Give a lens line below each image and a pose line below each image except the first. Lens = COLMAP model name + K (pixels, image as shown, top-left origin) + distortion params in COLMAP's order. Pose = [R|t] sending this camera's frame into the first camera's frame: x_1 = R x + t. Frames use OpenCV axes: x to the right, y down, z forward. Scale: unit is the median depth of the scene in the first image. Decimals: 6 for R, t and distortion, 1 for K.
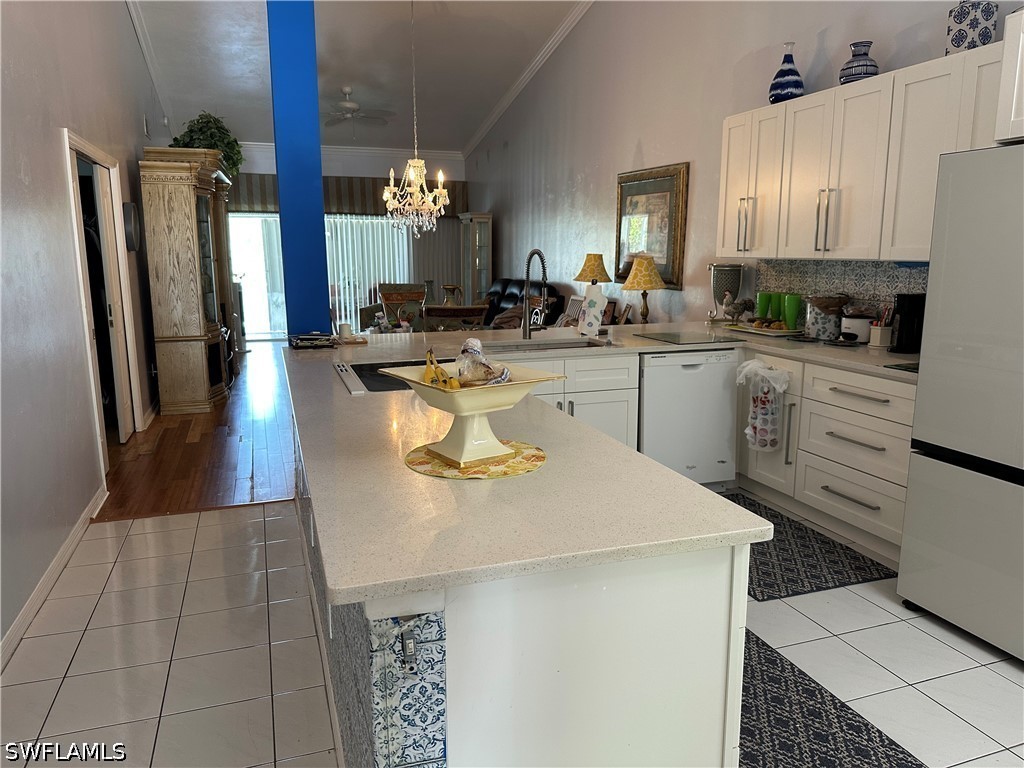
lens RADIAL K [[711.6, 0, 514.8], [0, 711.6, 380.7], [0, 0, 1]] dist [-0.000876, -0.007016]
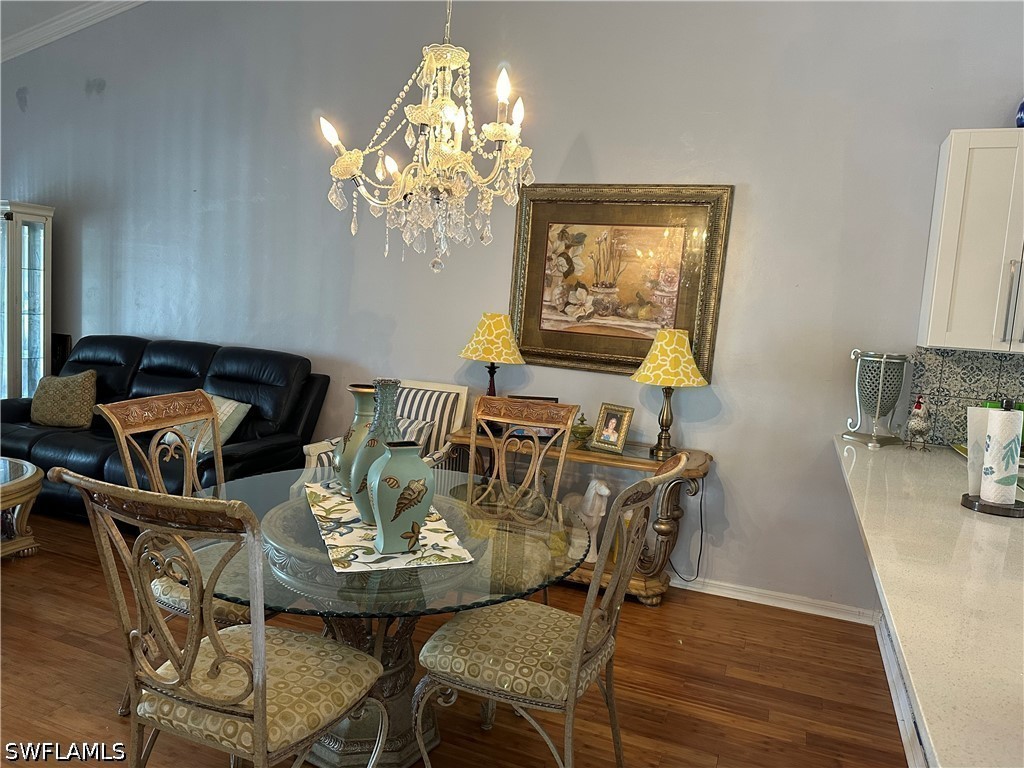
lens RADIAL K [[711.6, 0, 514.8], [0, 711.6, 380.7], [0, 0, 1]] dist [-0.000876, -0.007016]
pose [[0.656604, -0.039240, 0.753214, -0.519319], [0.075903, 0.997014, -0.014227, -0.192108], [-0.750406, 0.066513, 0.657622, 1.019116]]
